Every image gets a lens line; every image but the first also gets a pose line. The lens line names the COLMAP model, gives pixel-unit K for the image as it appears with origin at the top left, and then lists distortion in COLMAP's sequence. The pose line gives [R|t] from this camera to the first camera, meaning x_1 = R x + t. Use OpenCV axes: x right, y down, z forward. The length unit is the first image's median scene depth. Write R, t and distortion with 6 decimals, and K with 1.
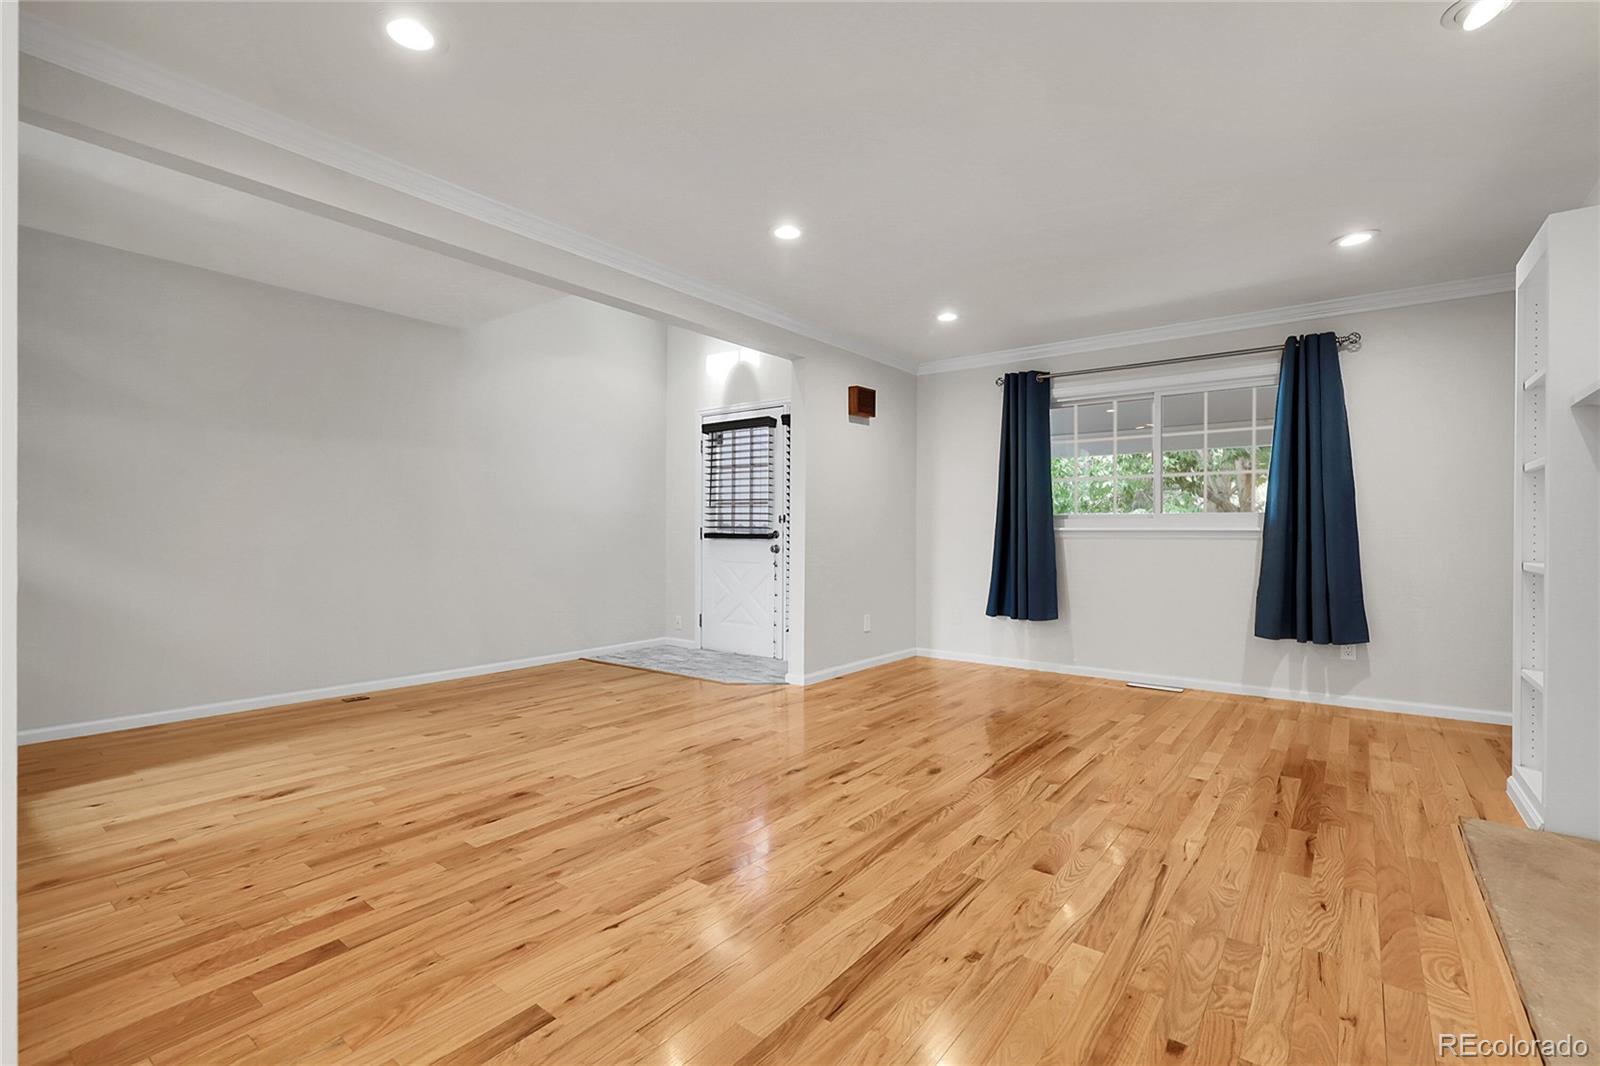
lens RADIAL K [[722.8, 0, 799.9], [0, 722.8, 539.1], [0, 0, 1]] dist [0.001214, -0.000110]
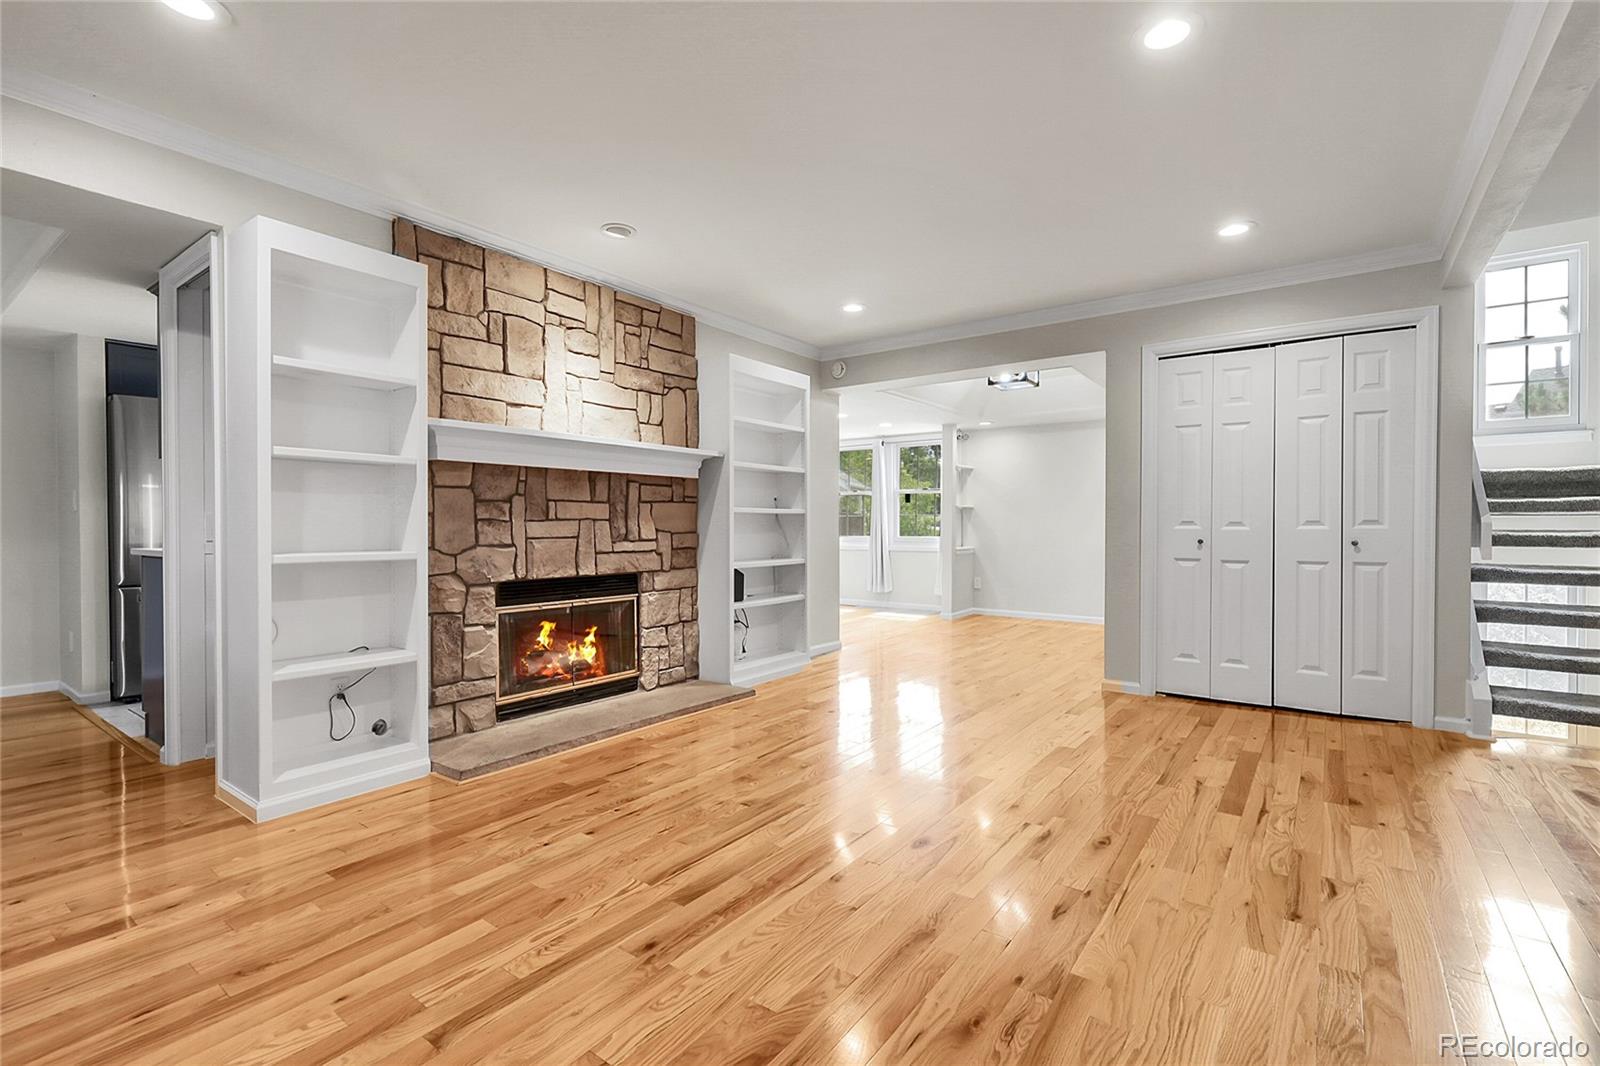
lens RADIAL K [[722.8, 0, 798.5], [0, 722.8, 530.1], [0, 0, 1]] dist [0.001214, -0.000110]
pose [[-0.999724, -0.004834, -0.022988, 0.367933], [-0.005261, 0.999815, 0.018524, -0.019347], [0.022894, 0.018640, -0.999564, 1.931885]]
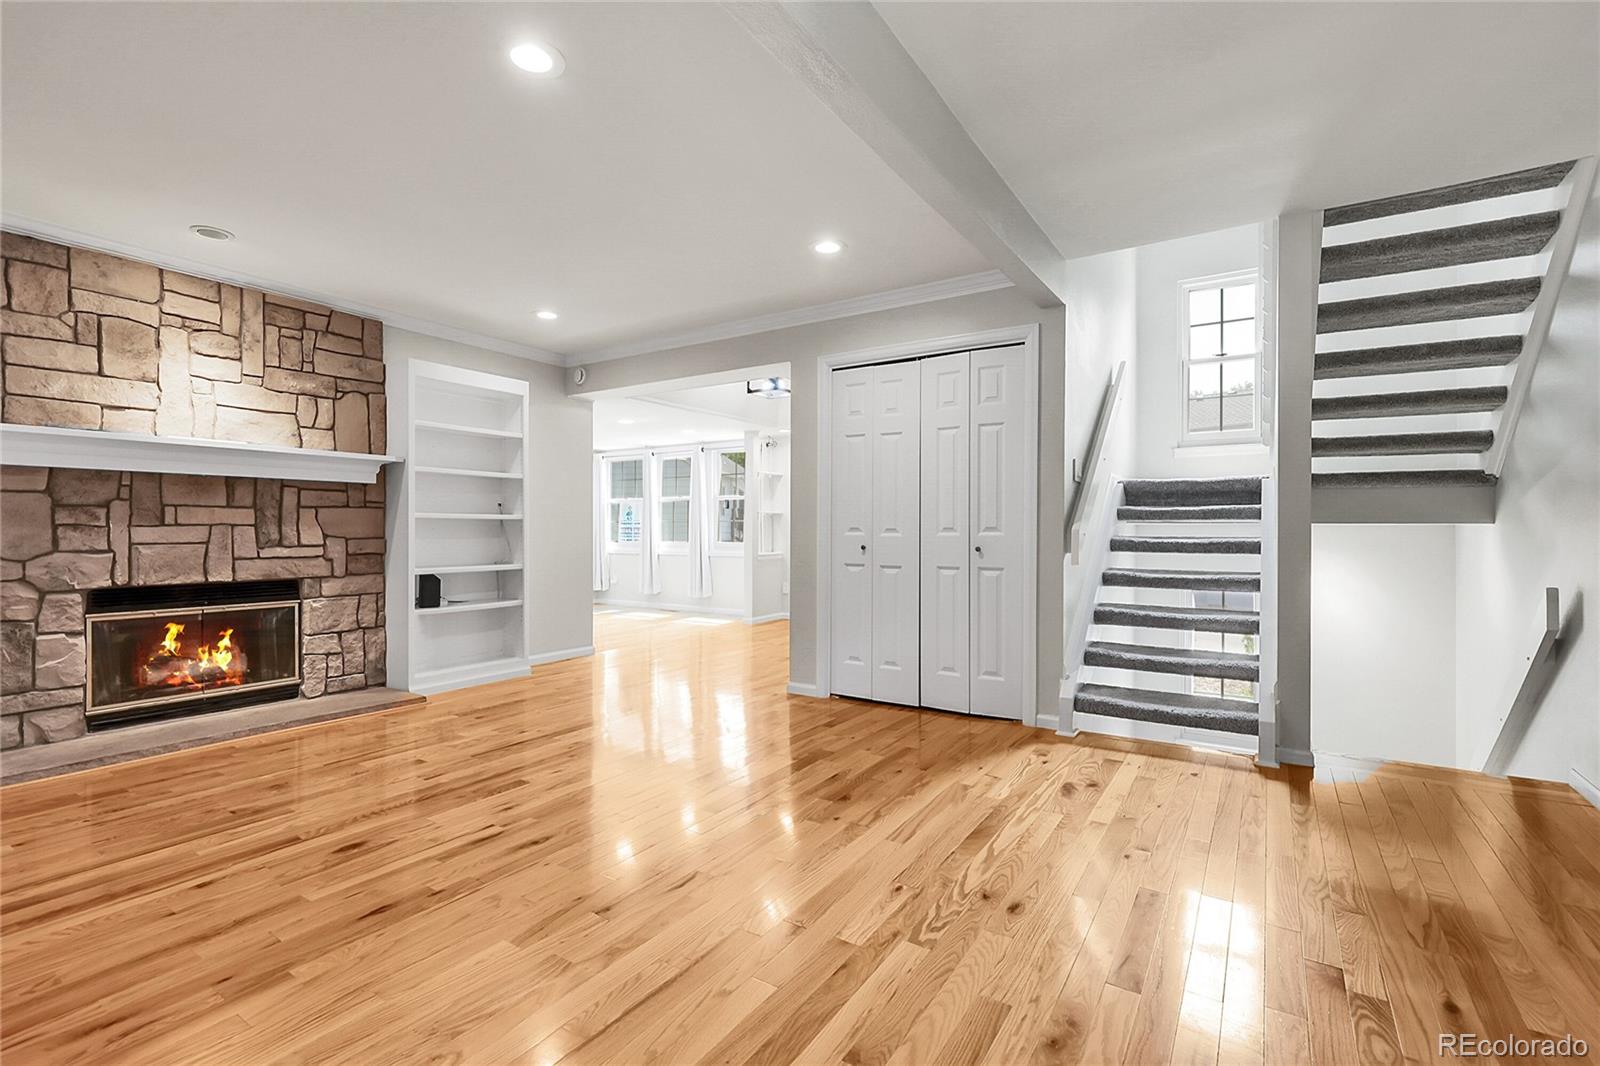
lens RADIAL K [[722.8, 0, 799.0], [0, 722.8, 530.0], [0, 0, 1]] dist [0.001214, -0.000110]
pose [[-0.996806, -0.006902, -0.079560, -0.244520], [-0.007803, 0.999909, 0.011012, -0.025711], [0.079477, 0.011597, -0.996769, 1.983601]]
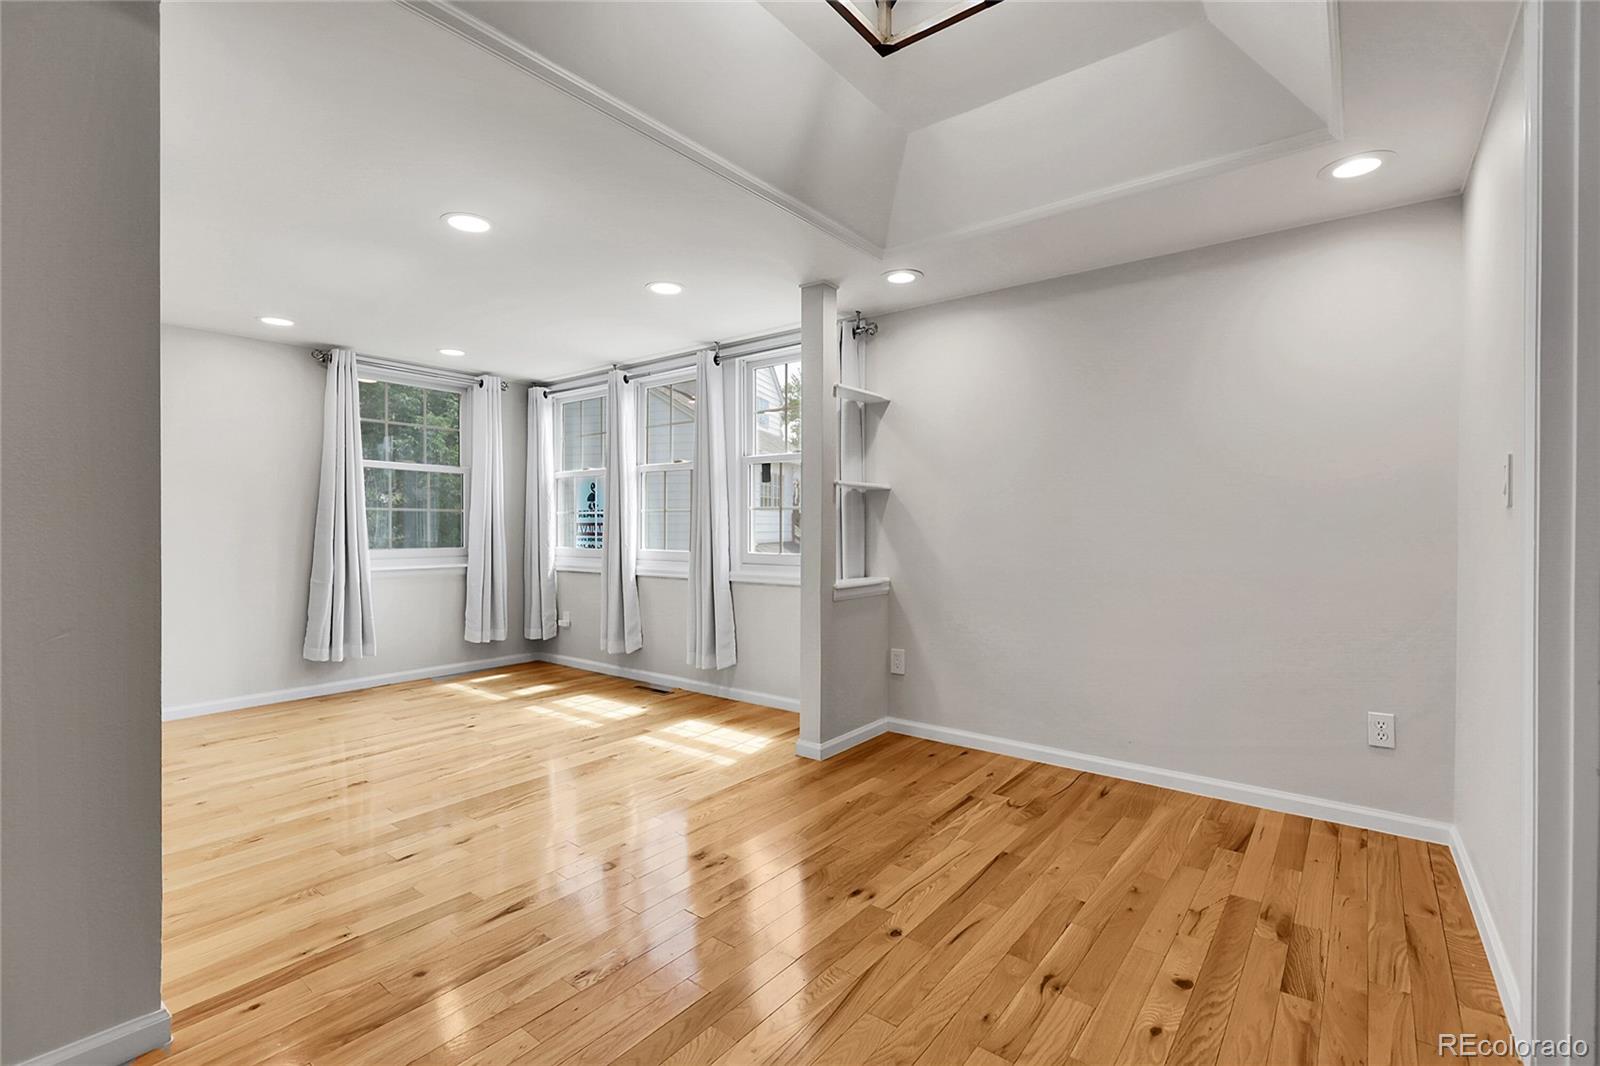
lens RADIAL K [[722.8, 0, 806.5], [0, 722.8, 532.5], [0, 0, 1]] dist [0.001214, -0.000110]
pose [[-0.999965, -0.008375, 0.000279, -0.265029], [-0.008370, 0.999845, 0.015505, -0.002525], [-0.000409, 0.015503, -0.999880, 0.300315]]
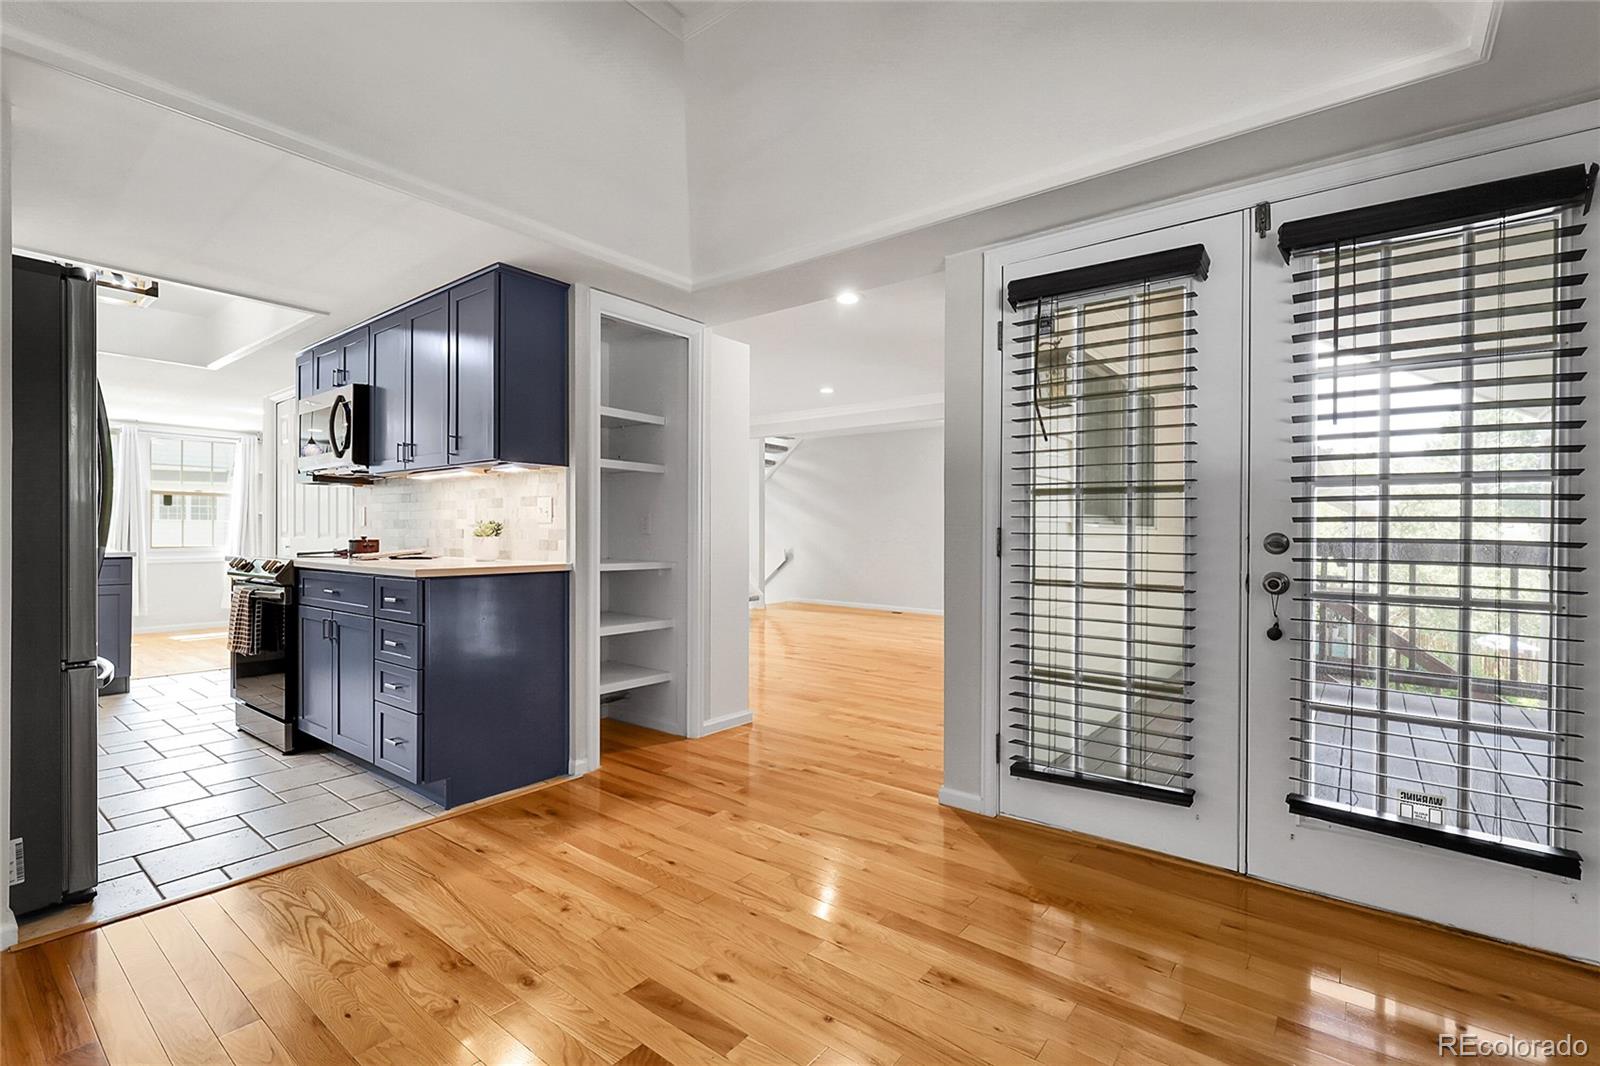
lens RADIAL K [[722.8, 0, 801.4], [0, 722.8, 533.0], [0, 0, 1]] dist [0.001214, -0.000110]
pose [[-0.013174, -0.003718, -0.999906, 2.497261], [-0.017093, 0.999848, -0.003493, -0.009311], [0.999767, 0.017045, -0.013236, 1.148074]]
